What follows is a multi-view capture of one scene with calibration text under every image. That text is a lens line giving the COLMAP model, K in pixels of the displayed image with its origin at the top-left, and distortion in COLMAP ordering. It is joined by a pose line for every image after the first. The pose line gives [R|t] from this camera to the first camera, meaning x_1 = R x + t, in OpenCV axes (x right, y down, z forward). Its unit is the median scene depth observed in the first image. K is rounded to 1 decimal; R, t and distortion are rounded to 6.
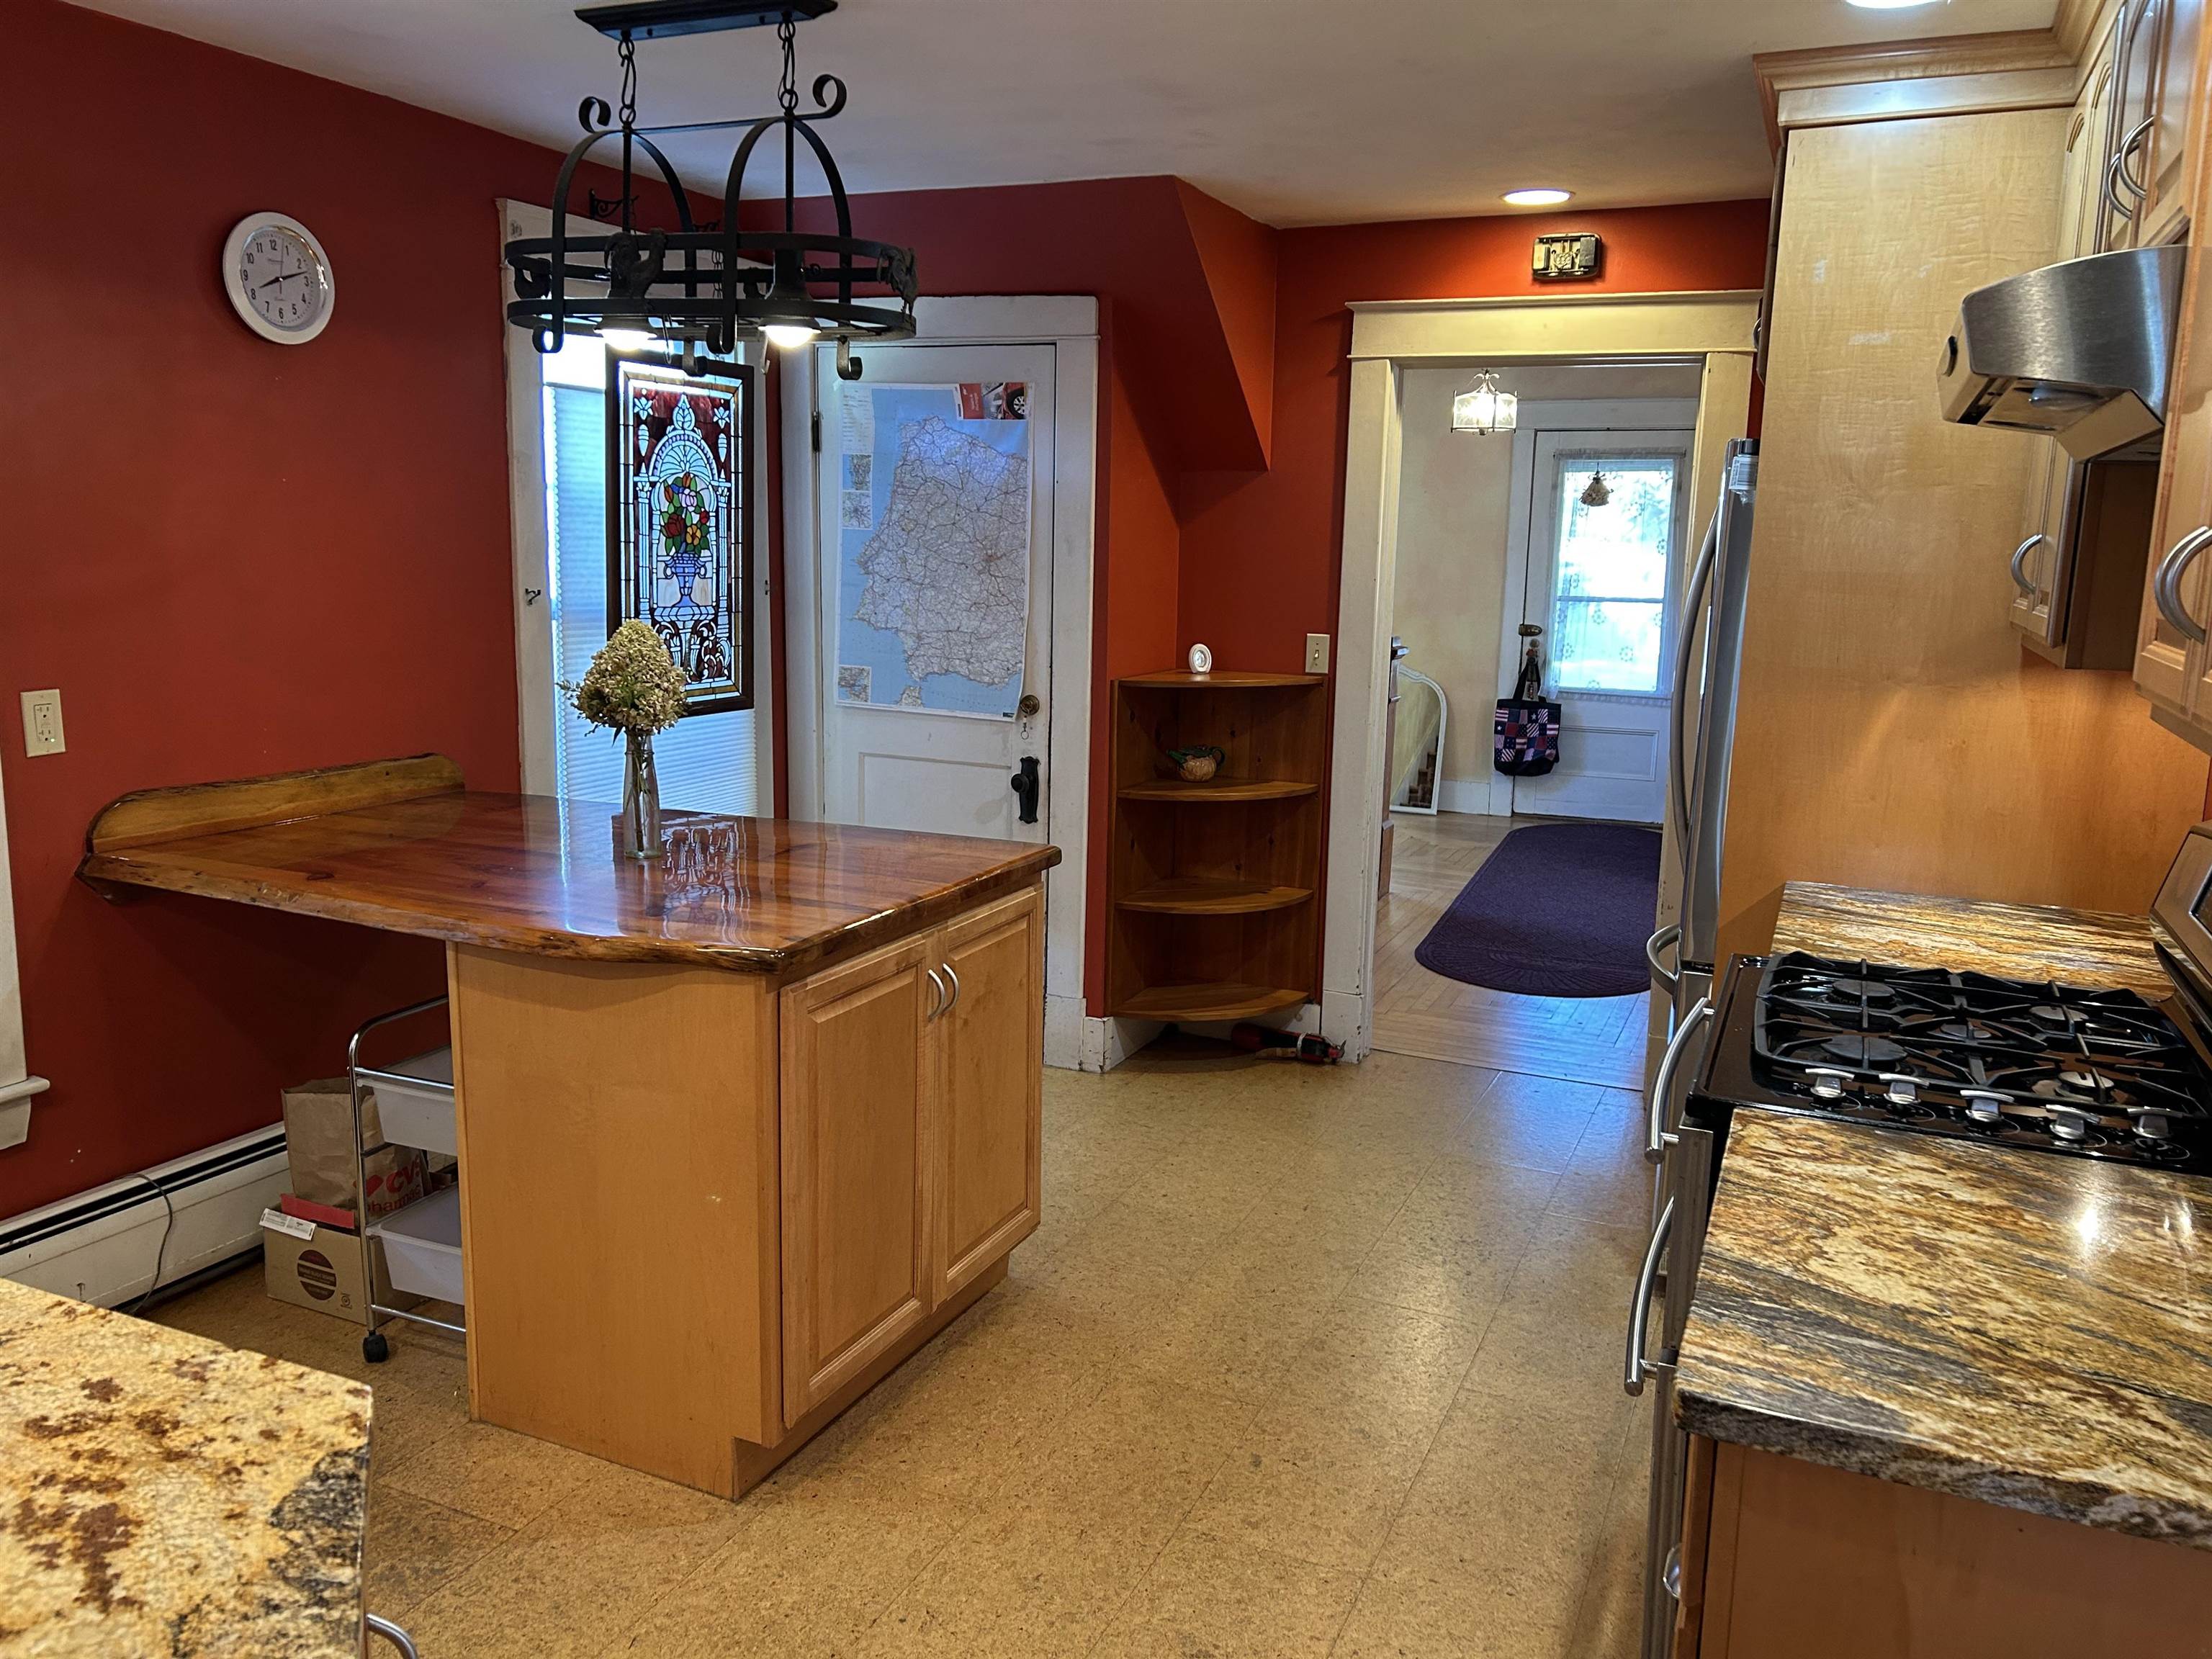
lens RADIAL K [[1665.3, 0, 1107.8], [0, 1665.3, 834.1], [0, 0, 1]] dist [0.025170, -0.004307]
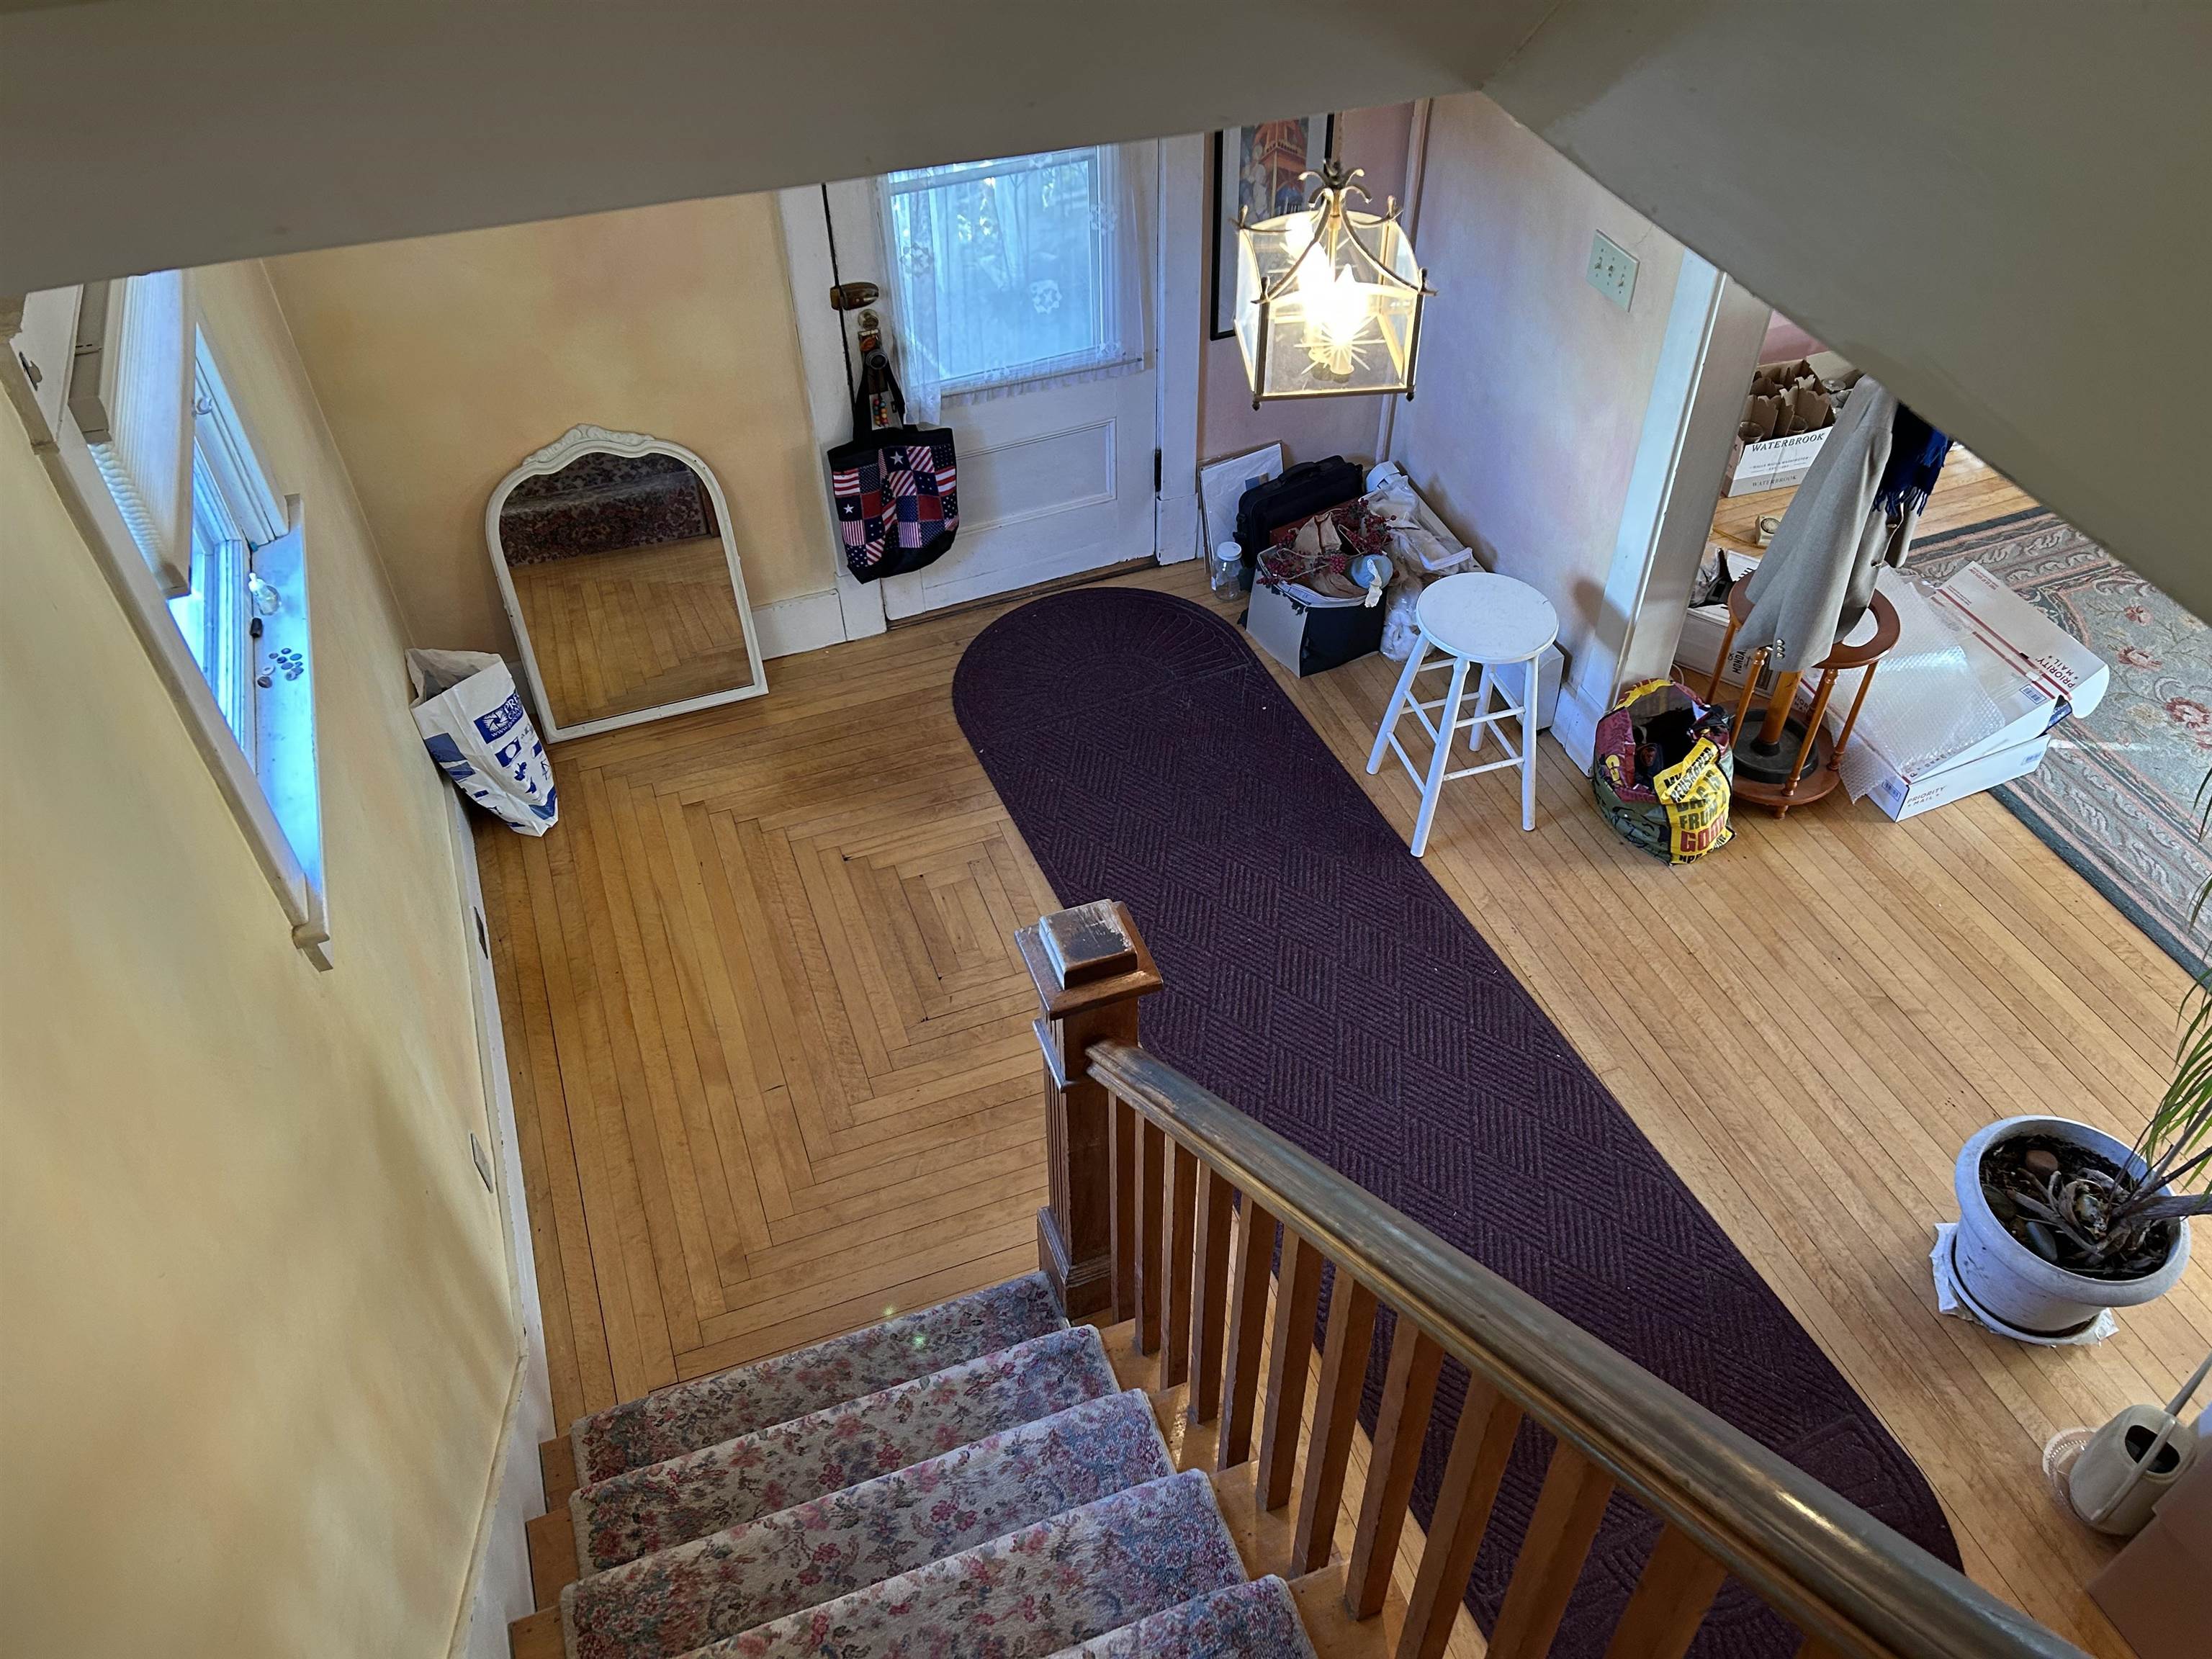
lens RADIAL K [[1665.3, 0, 1113.8], [0, 1665.3, 826.3], [0, 0, 1]] dist [0.025170, -0.004307]
pose [[0.712705, -0.513392, 0.477995, 0.011639], [0.145359, 0.774726, 0.615362, -0.279341], [-0.686237, -0.369090, 0.626778, 0.612126]]
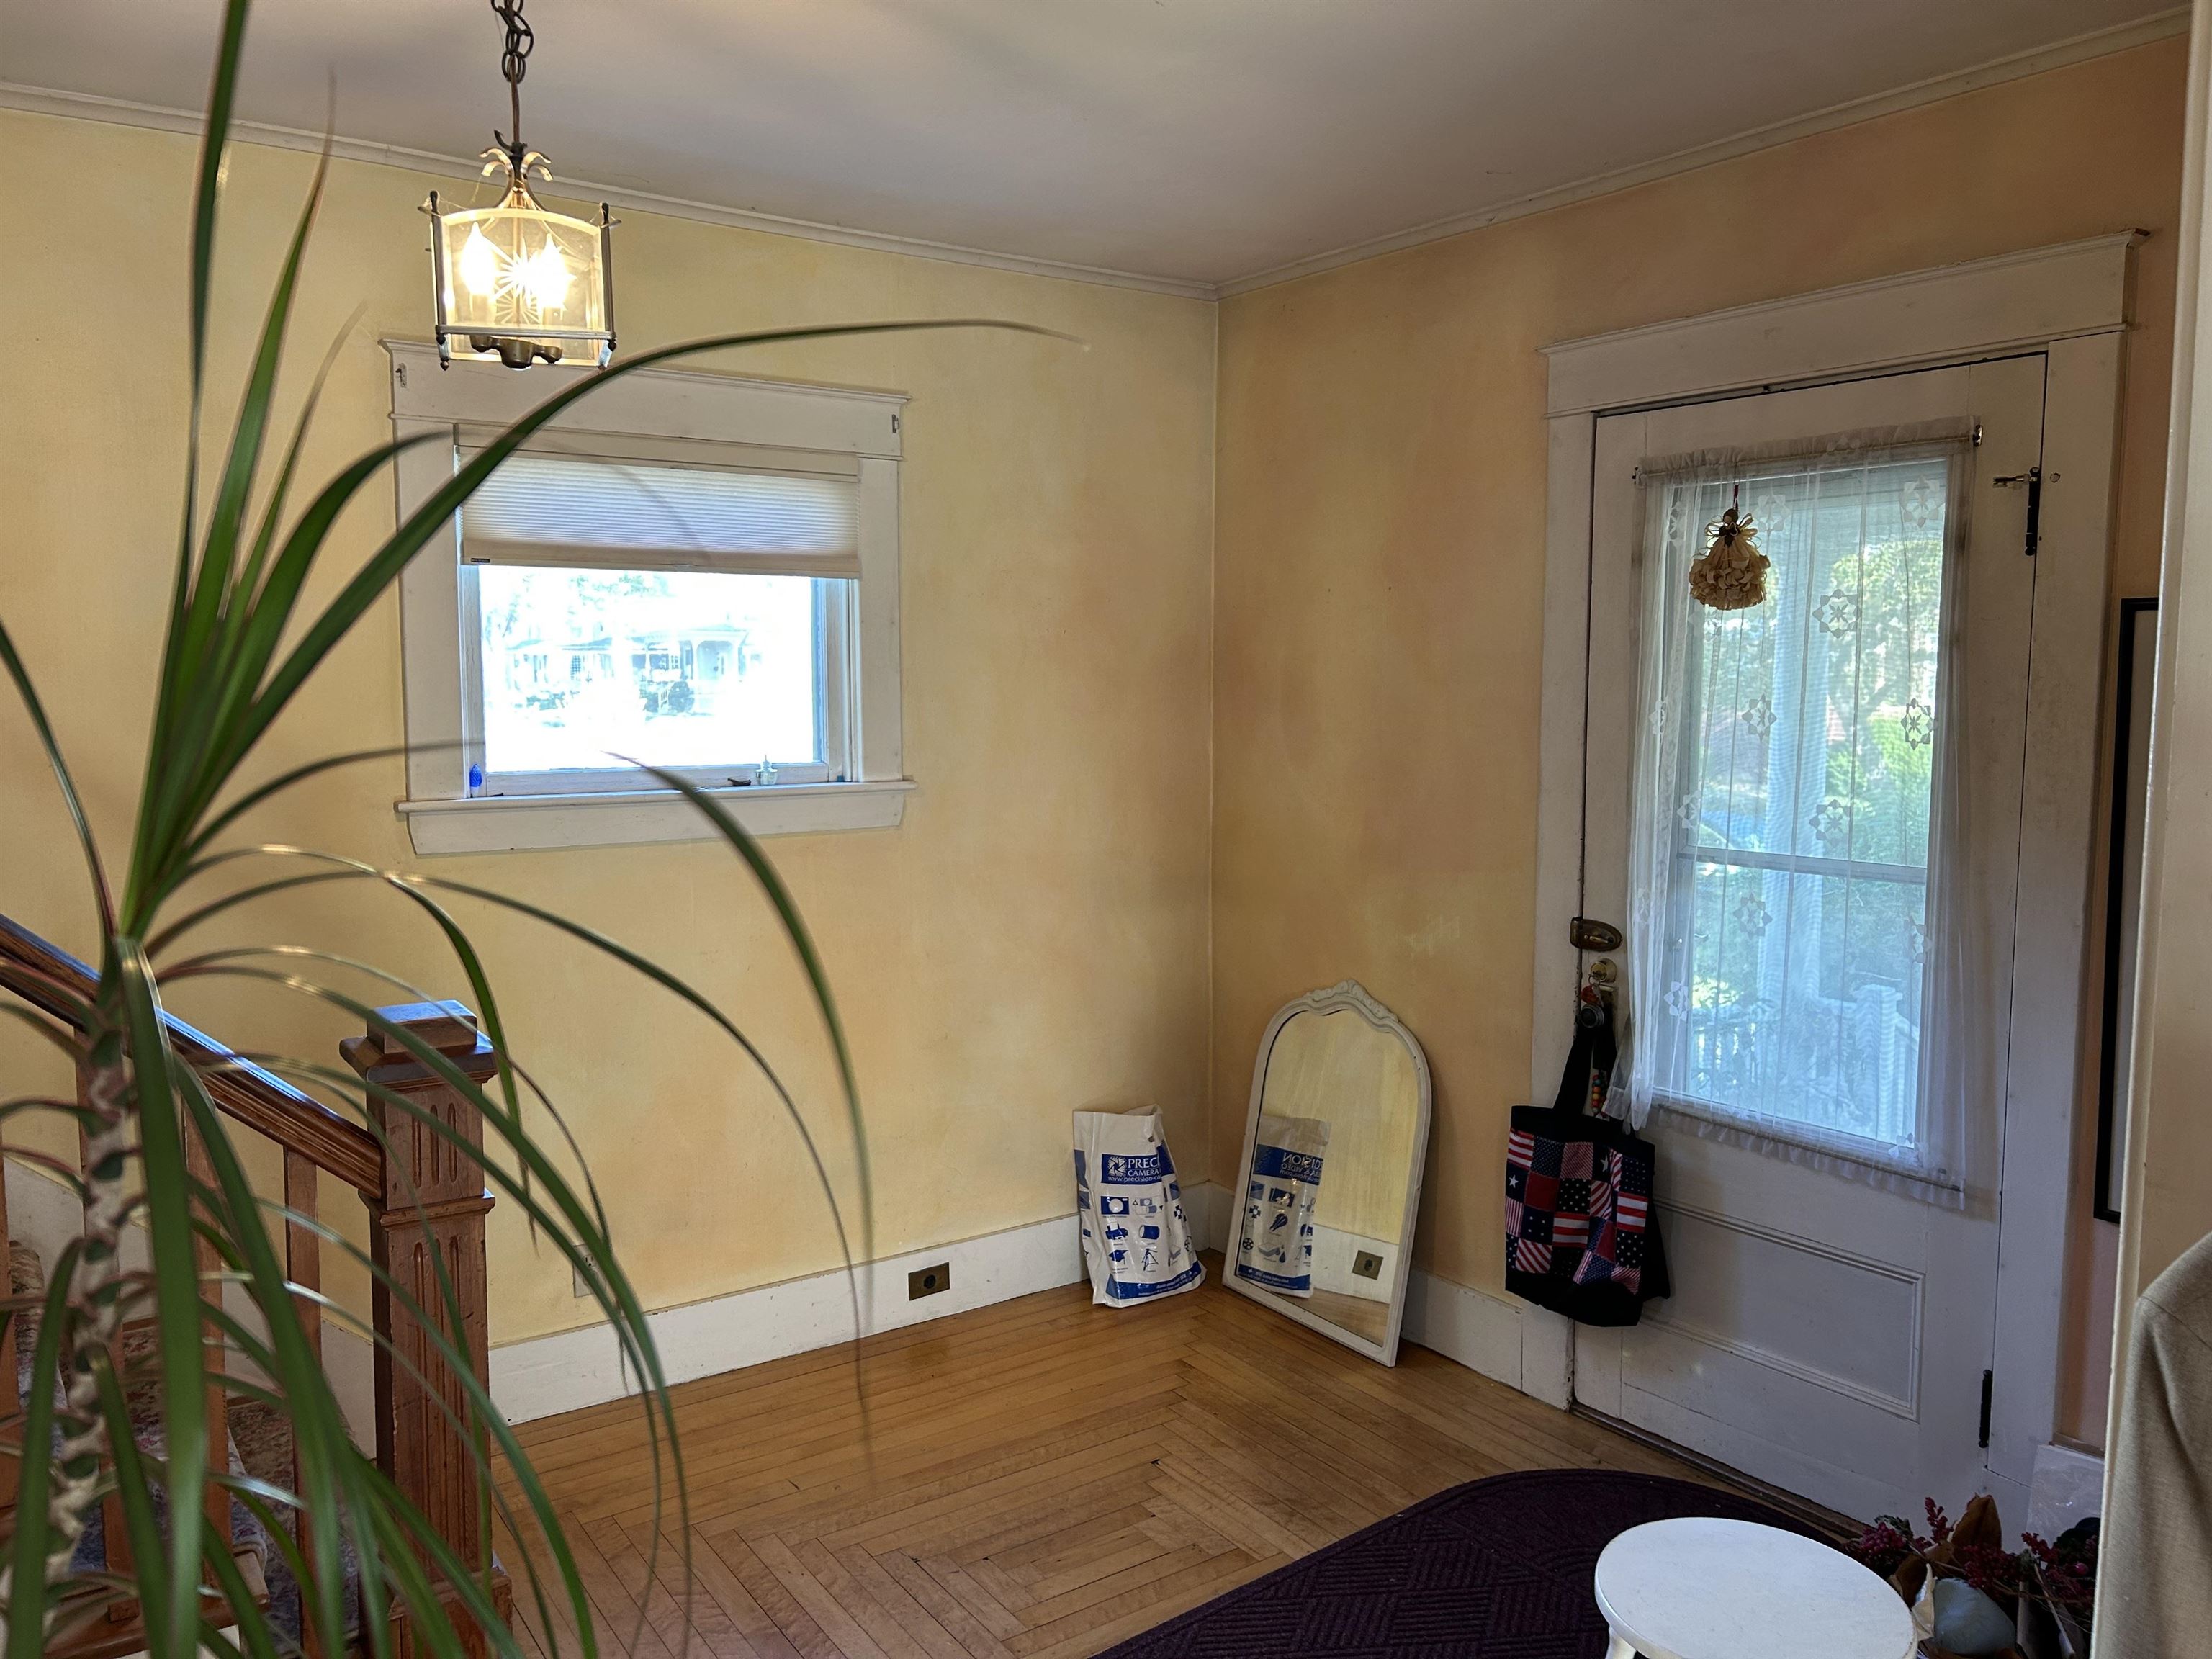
lens RADIAL K [[1665.3, 0, 1101.6], [0, 1665.3, 815.7], [0, 0, 1]] dist [0.025170, -0.004307]
pose [[0.846216, 0.019525, -0.532482, 0.359340], [-0.069288, 0.994876, -0.073632, -0.113088], [0.528315, 0.099203, 0.843233, 0.617261]]
